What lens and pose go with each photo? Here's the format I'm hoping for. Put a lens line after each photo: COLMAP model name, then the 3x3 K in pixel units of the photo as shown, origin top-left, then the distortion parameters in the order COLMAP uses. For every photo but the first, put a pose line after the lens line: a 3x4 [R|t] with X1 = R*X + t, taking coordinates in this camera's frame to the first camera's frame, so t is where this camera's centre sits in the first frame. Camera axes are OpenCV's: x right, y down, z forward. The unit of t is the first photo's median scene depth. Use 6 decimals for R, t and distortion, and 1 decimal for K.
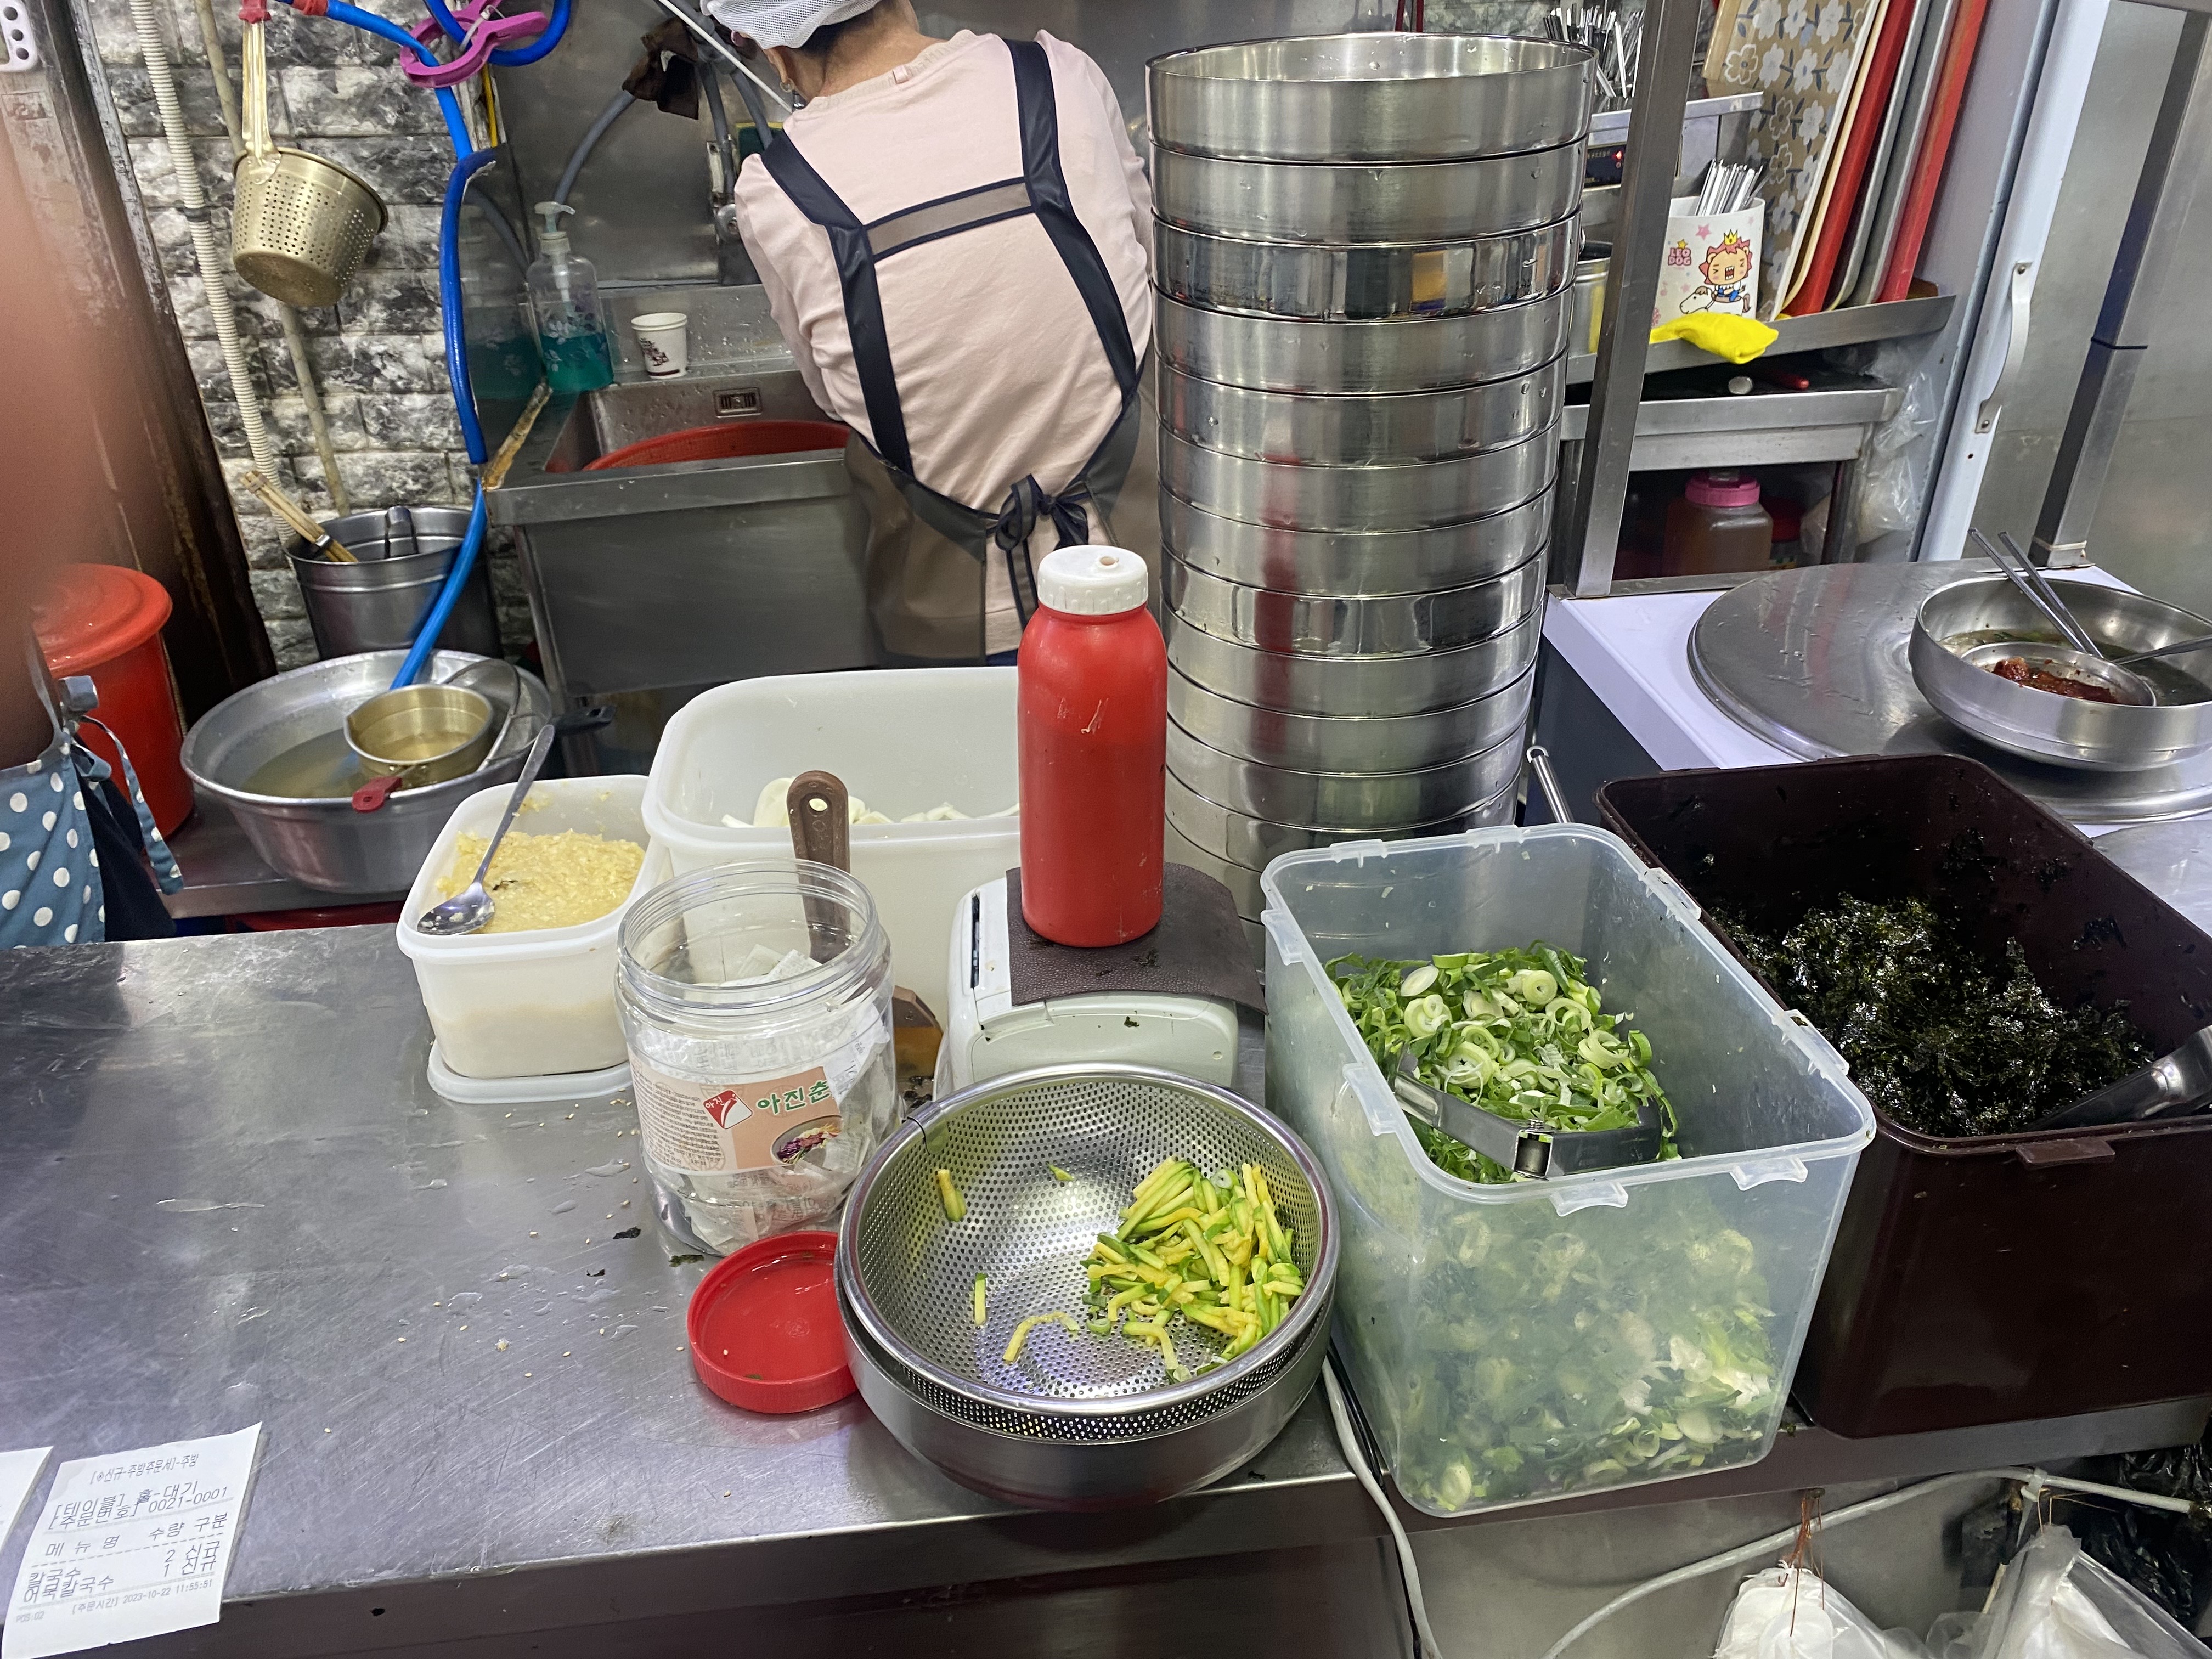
lens RADIAL K [[1672.3, 0, 1106.1], [0, 1672.3, 823.2], [0, 0, 1]] dist [0.011005, 0.003422]
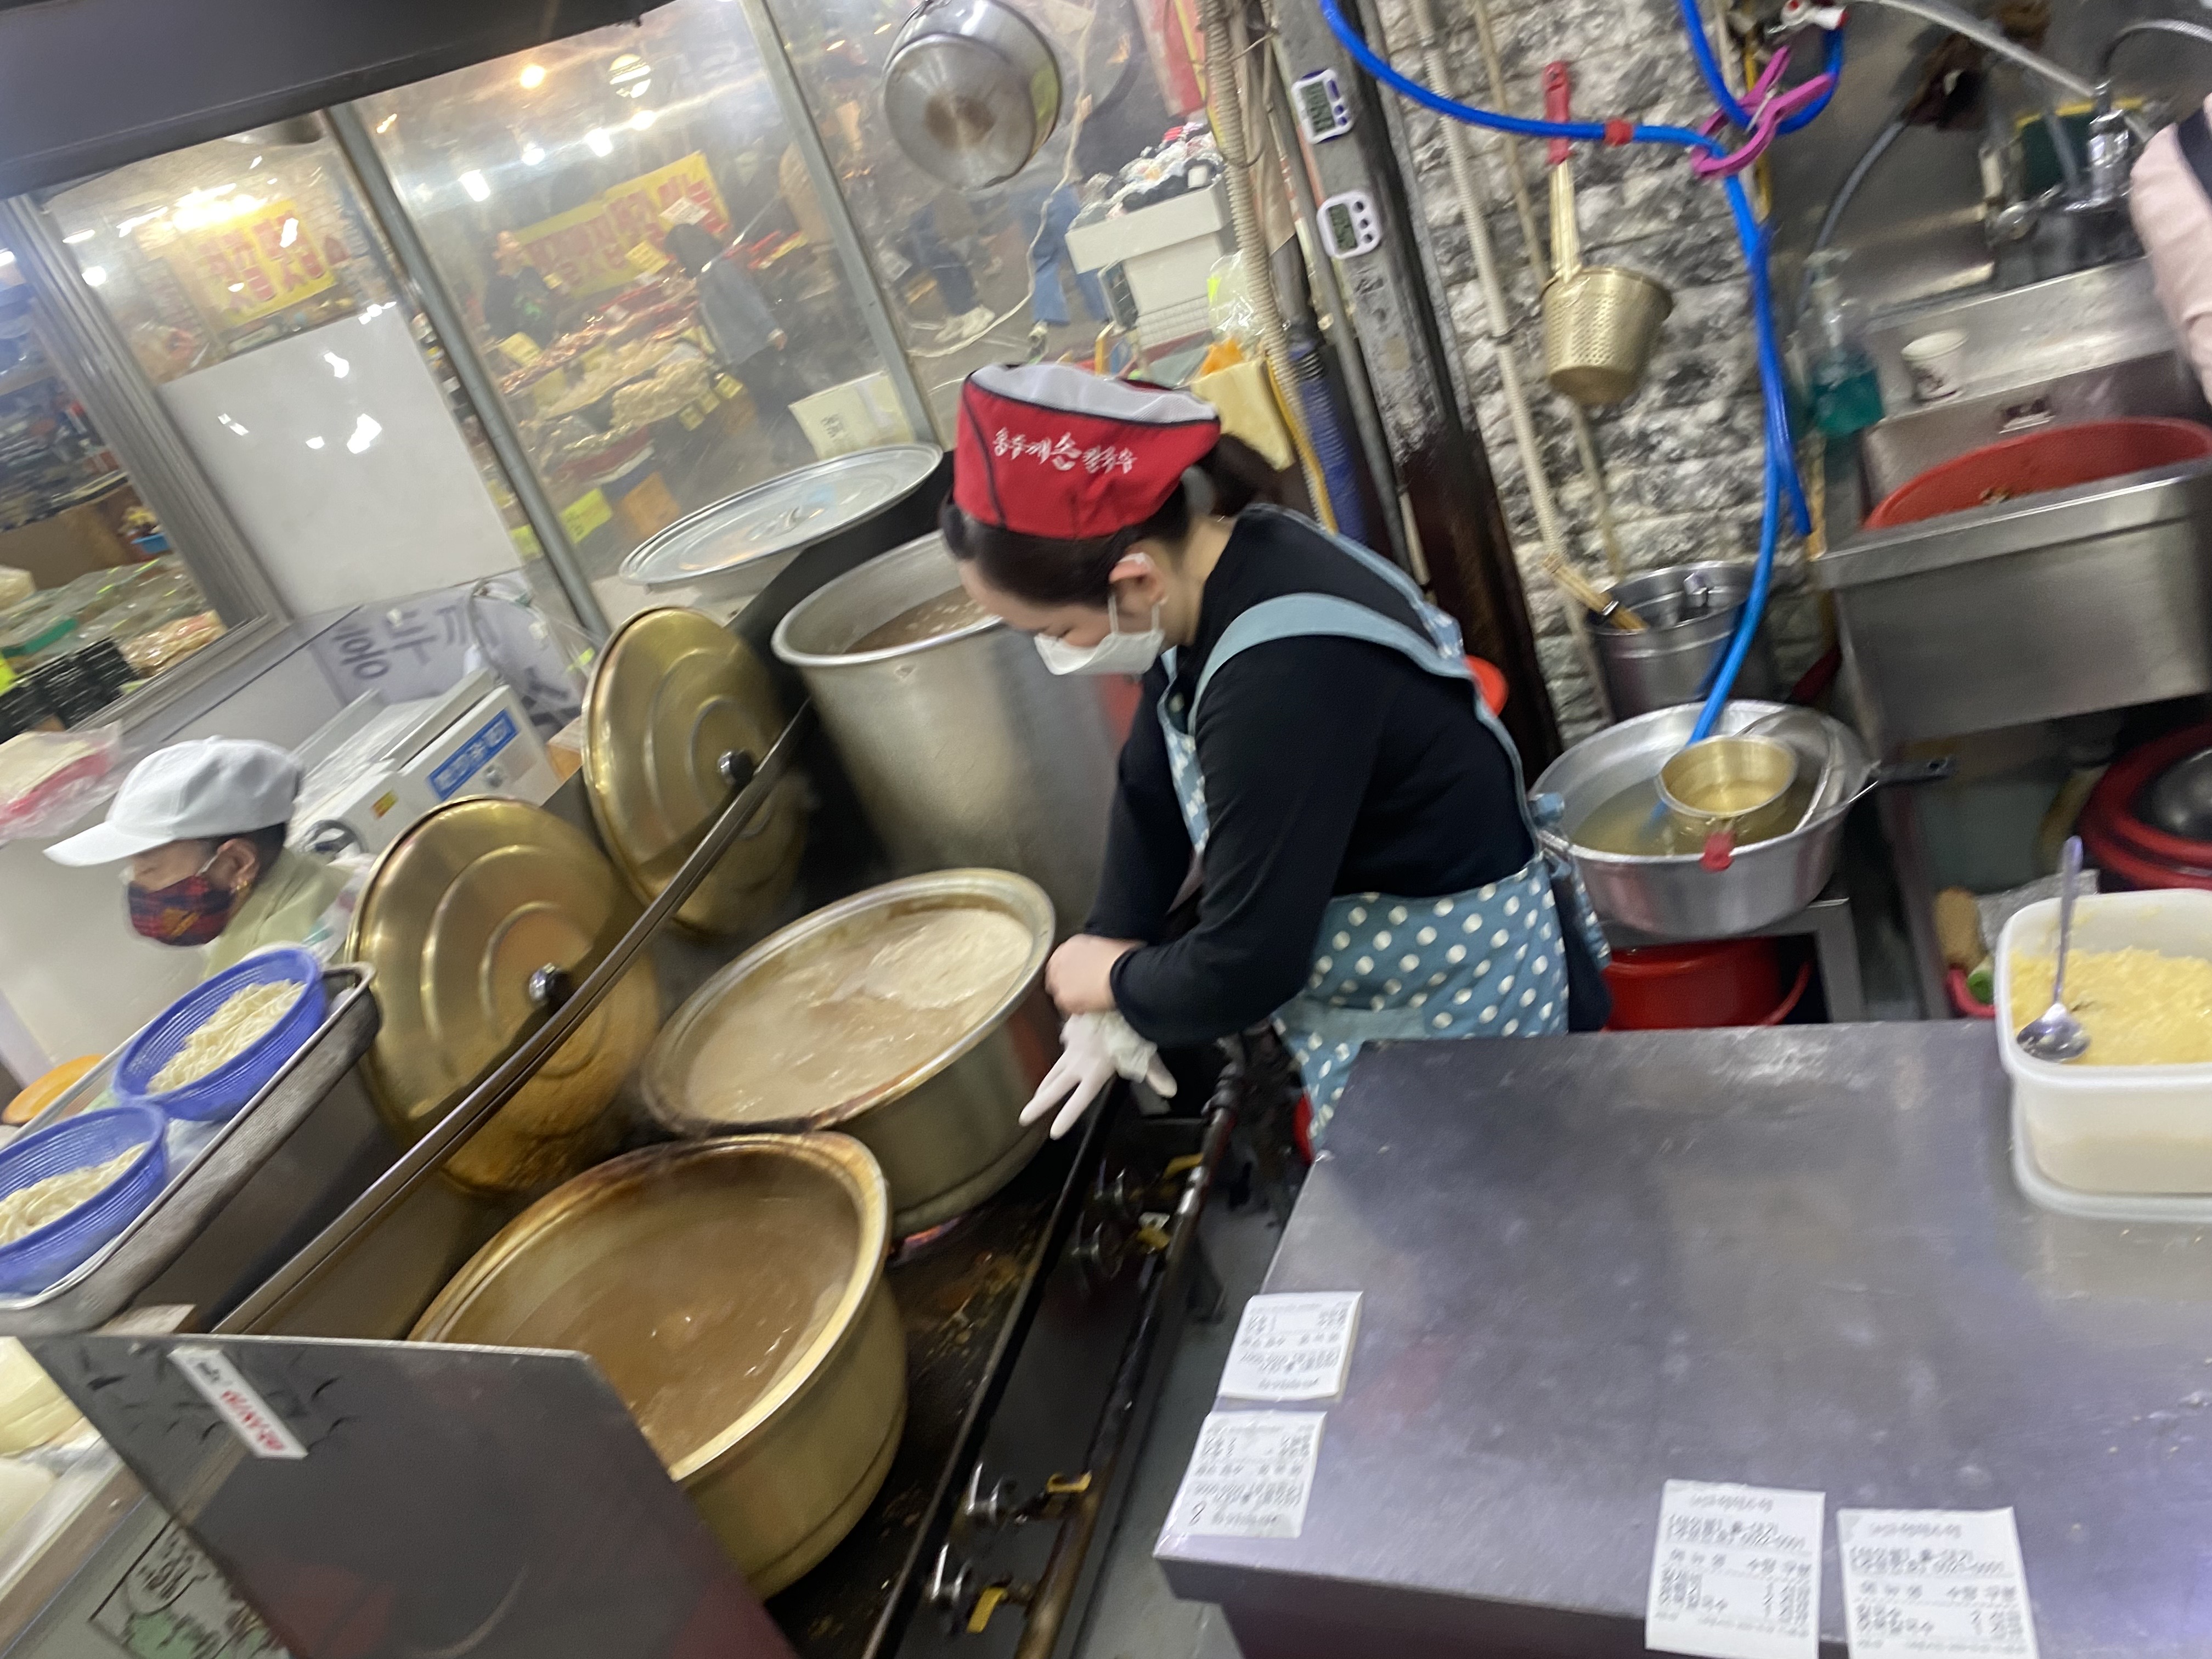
lens RADIAL K [[1672.3, 0, 1102.3], [0, 1672.3, 836.0], [0, 0, 1]] dist [0.011005, 0.003422]
pose [[0.828335, -0.031239, -0.559361, -0.136777], [0.052777, 0.998355, 0.022400, -0.063193], [0.557741, -0.048076, 0.828621, -0.110108]]
